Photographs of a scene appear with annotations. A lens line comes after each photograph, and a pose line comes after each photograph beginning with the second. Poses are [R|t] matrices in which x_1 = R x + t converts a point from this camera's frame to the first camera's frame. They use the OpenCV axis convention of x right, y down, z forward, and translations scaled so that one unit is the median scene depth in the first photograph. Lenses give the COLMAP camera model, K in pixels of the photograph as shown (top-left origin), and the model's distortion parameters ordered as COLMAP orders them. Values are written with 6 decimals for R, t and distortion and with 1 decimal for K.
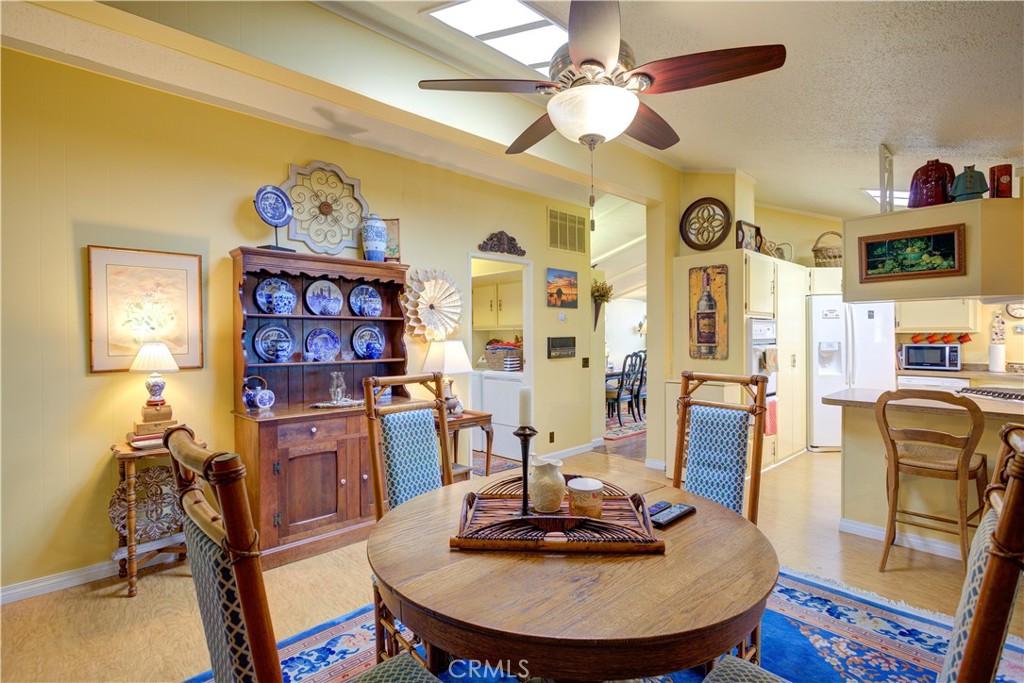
lens RADIAL K [[499.1, 0, 515.8], [0, 499.1, 338.0], [0, 0, 1]] dist [-0.001684, 0.000107]
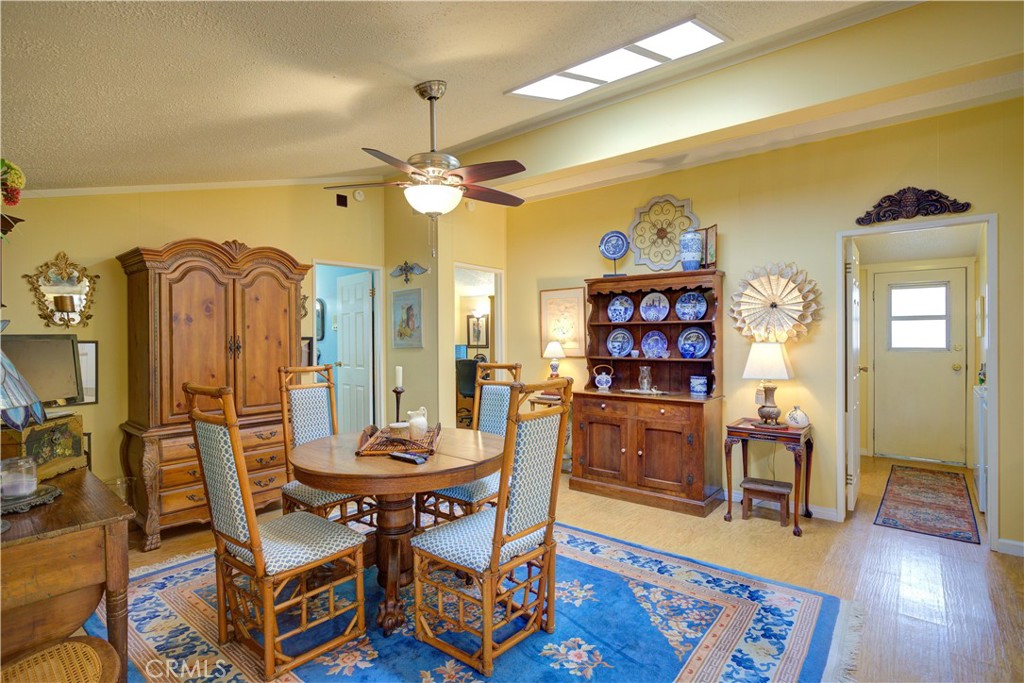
lens RADIAL K [[504.0, 0, 513.4], [0, 504.0, 339.5], [0, 0, 1]] dist [-0.009177, 0.004341]
pose [[0.140803, 0.007493, -0.990009, 0.822839], [0.002635, 0.999965, 0.007943, -0.010303], [0.990034, -0.003727, 0.140778, 0.483565]]
